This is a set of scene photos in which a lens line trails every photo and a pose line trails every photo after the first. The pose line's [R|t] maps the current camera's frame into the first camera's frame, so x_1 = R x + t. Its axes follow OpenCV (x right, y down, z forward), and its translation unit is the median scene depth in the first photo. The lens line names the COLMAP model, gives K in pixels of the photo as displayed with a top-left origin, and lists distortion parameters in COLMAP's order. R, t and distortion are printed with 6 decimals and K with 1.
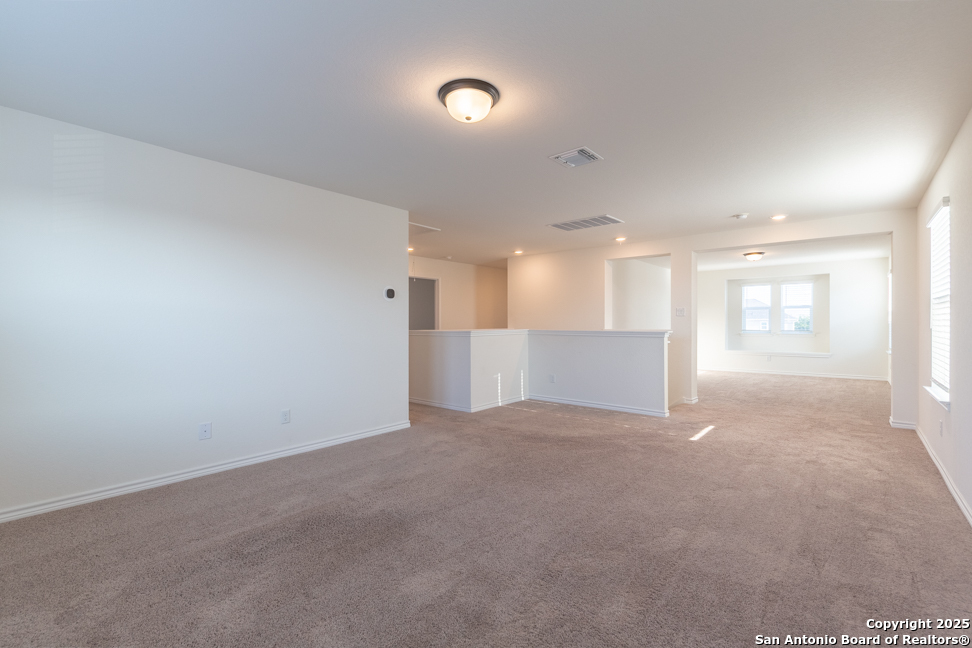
lens RADIAL K [[434.2, 0, 484.2], [0, 434.2, 324.1], [0, 0, 1]] dist [0.004102, -0.001456]
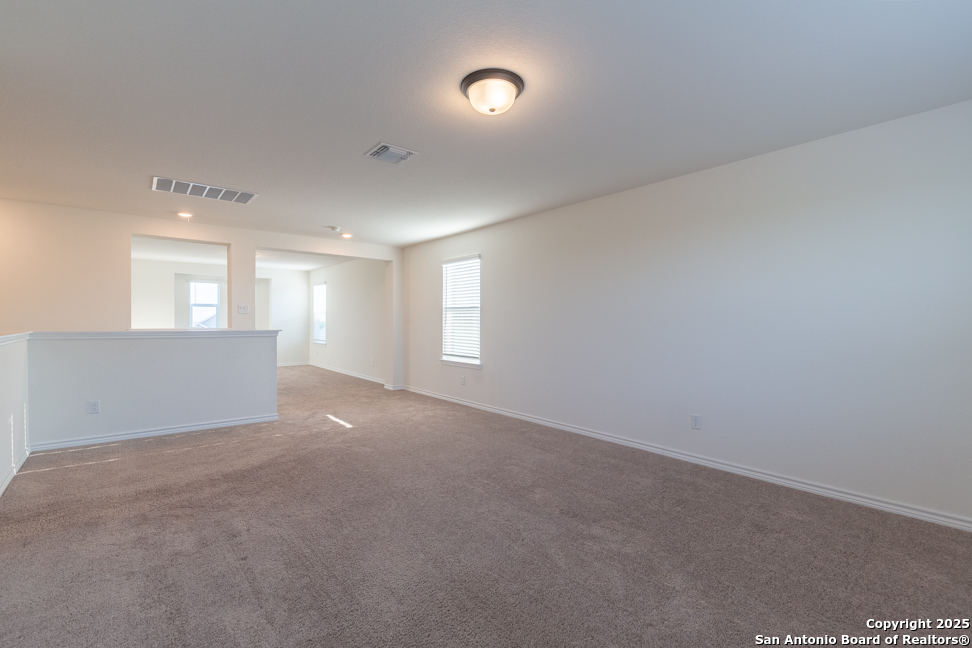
lens RADIAL K [[434.2, 0, 487.6], [0, 434.2, 323.9], [0, 0, 1]] dist [0.004102, -0.001456]
pose [[0.164787, -0.002970, 0.986325, -0.528875], [-0.003303, 0.999988, 0.003563, -0.001791], [-0.986324, -0.003845, 0.164775, 0.454215]]
